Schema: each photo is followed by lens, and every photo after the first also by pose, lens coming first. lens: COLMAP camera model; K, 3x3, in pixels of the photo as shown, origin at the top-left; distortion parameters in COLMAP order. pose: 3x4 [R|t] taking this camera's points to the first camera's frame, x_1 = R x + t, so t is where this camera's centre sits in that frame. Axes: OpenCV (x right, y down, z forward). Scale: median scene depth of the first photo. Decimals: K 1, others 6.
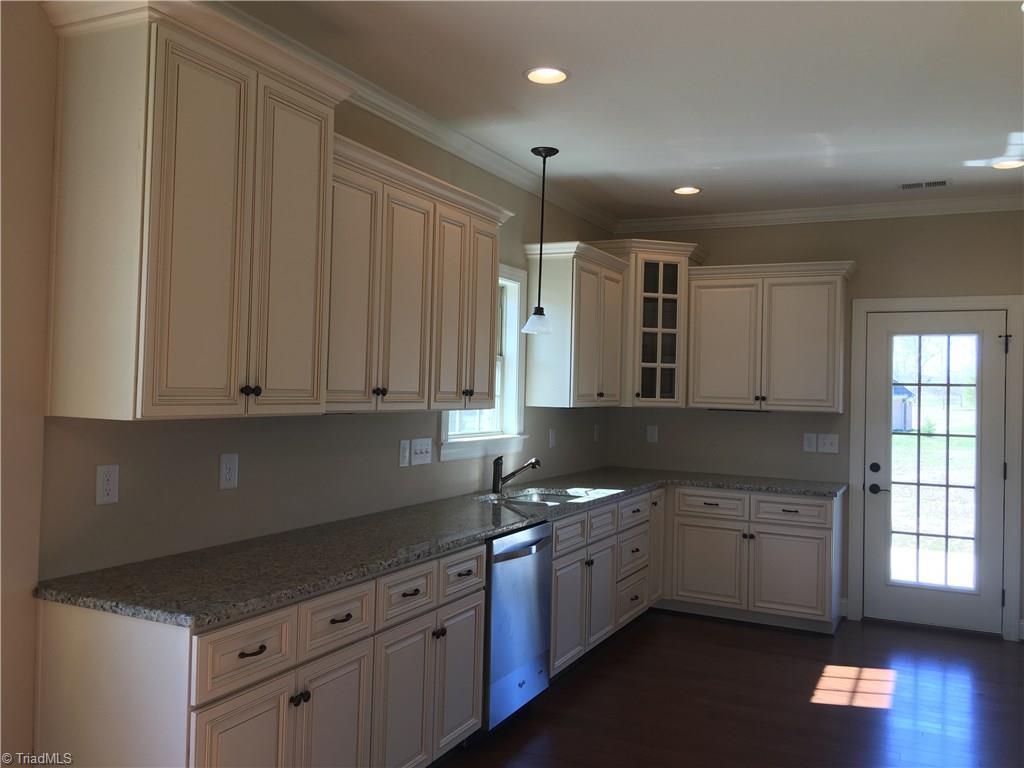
lens RADIAL K [[870.3, 0, 504.9], [0, 870.3, 380.0], [0, 0, 1]] dist [0.071801, -0.107959]
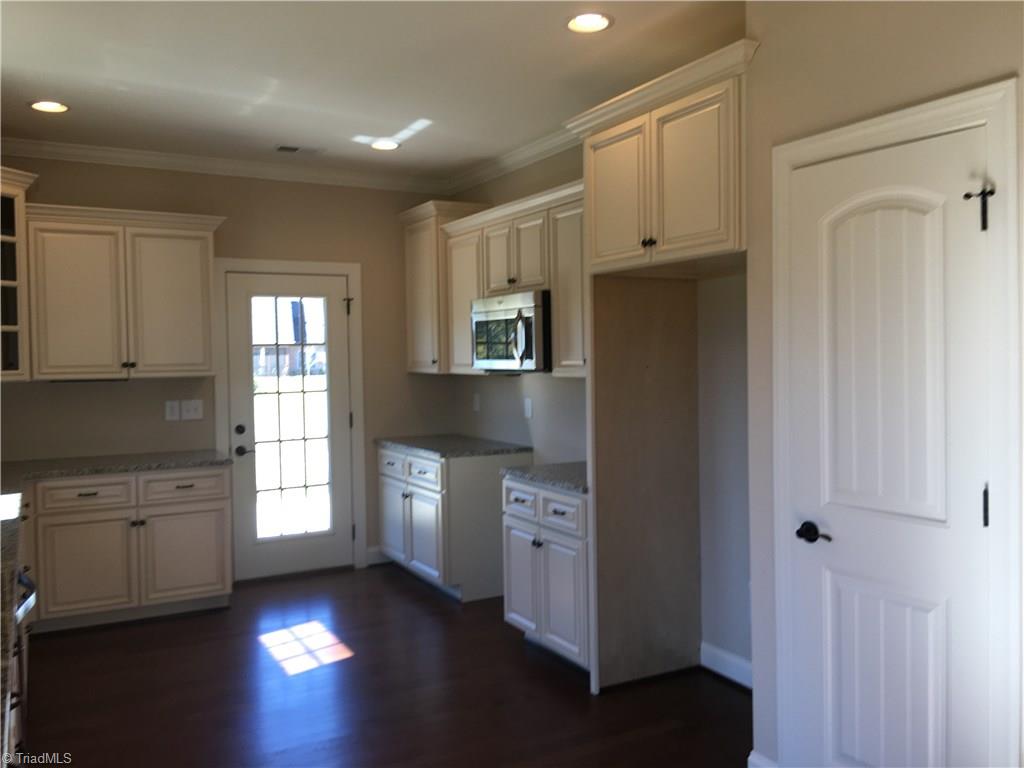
lens RADIAL K [[870.3, 0, 507.7], [0, 870.3, 379.5], [0, 0, 1]] dist [0.071801, -0.107959]
pose [[0.566237, -0.057987, 0.822200, -0.219975], [0.020255, 0.998200, 0.056451, -0.006410], [-0.823993, -0.015311, 0.566393, 0.196861]]
